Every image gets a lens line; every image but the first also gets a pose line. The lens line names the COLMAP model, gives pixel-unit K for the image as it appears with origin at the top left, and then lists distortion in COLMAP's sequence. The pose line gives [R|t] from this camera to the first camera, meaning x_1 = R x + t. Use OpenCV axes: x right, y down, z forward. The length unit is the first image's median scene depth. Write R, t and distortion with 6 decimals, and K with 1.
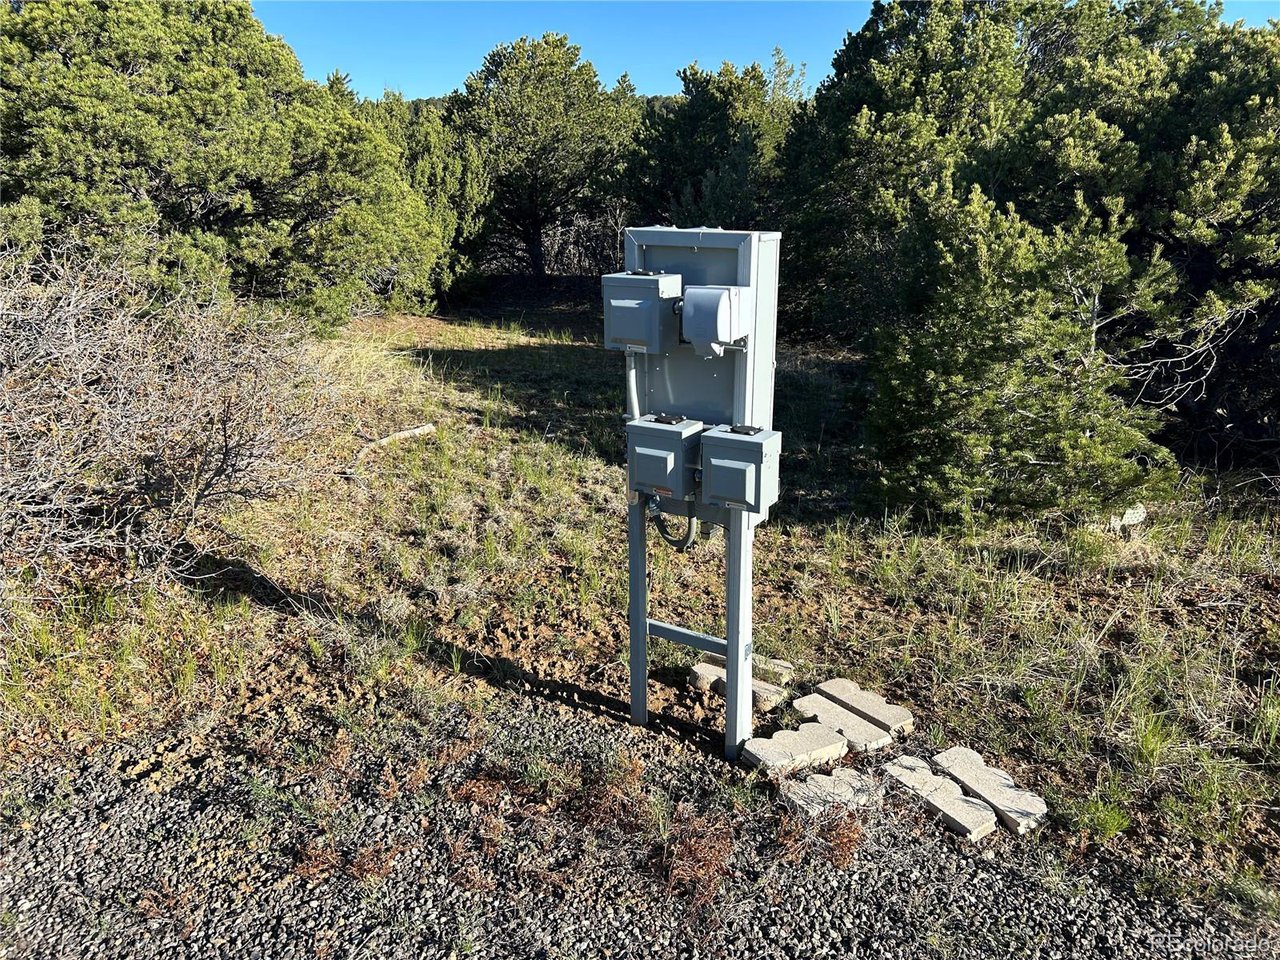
lens RADIAL K [[956.0, 0, 634.8], [0, 956.0, 474.4], [0, 0, 1]] dist [0.063745, -0.069418]
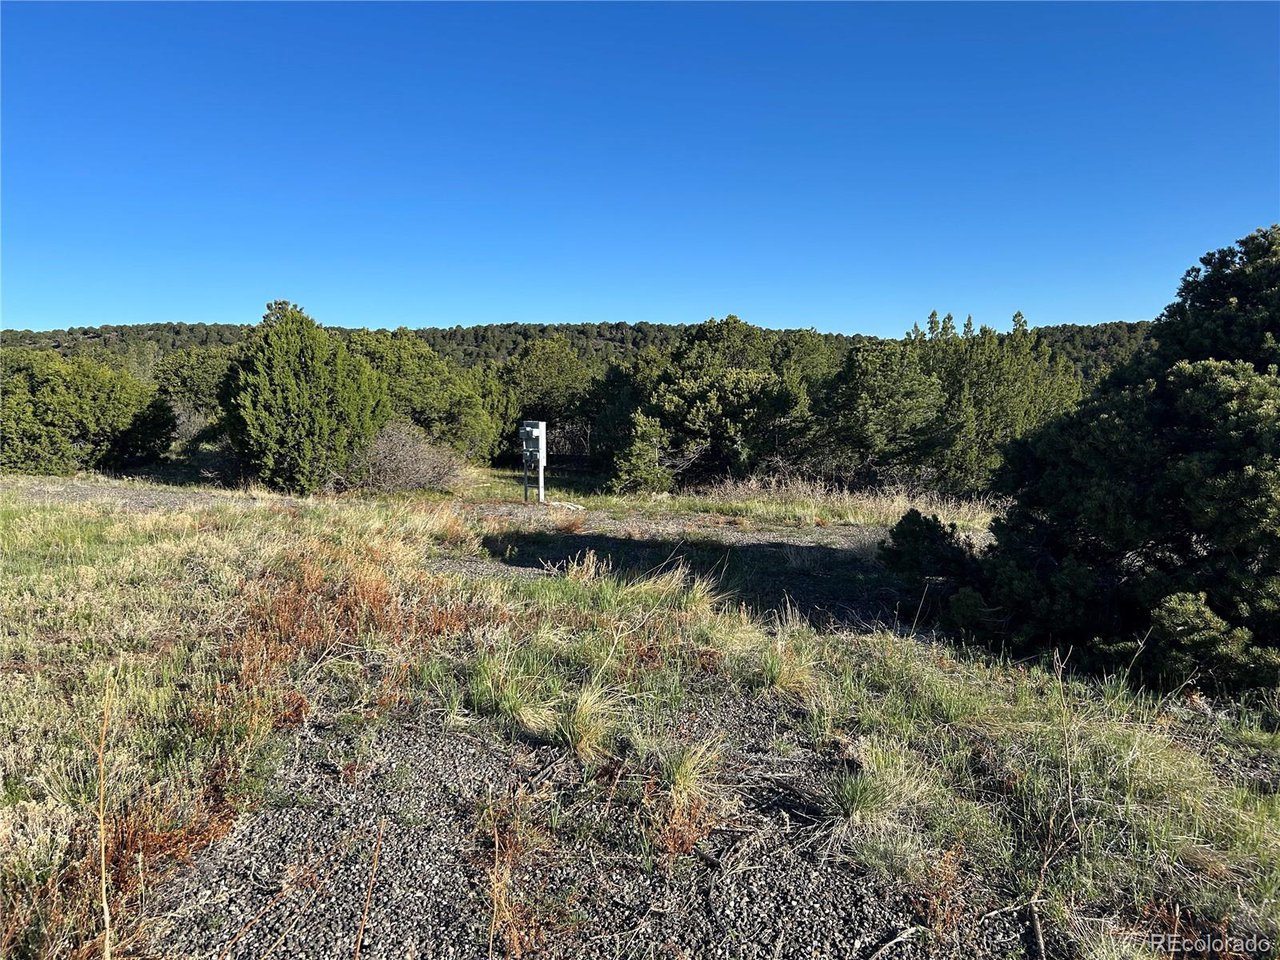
lens RADIAL K [[956.0, 0, 638.7], [0, 956.0, 487.8], [0, 0, 1]] dist [0.063745, -0.069418]
pose [[0.999086, 0.013852, -0.040438, 0.204598], [-0.021698, 0.979439, -0.200572, 0.292668], [0.036828, 0.201266, 0.978844, -1.041164]]
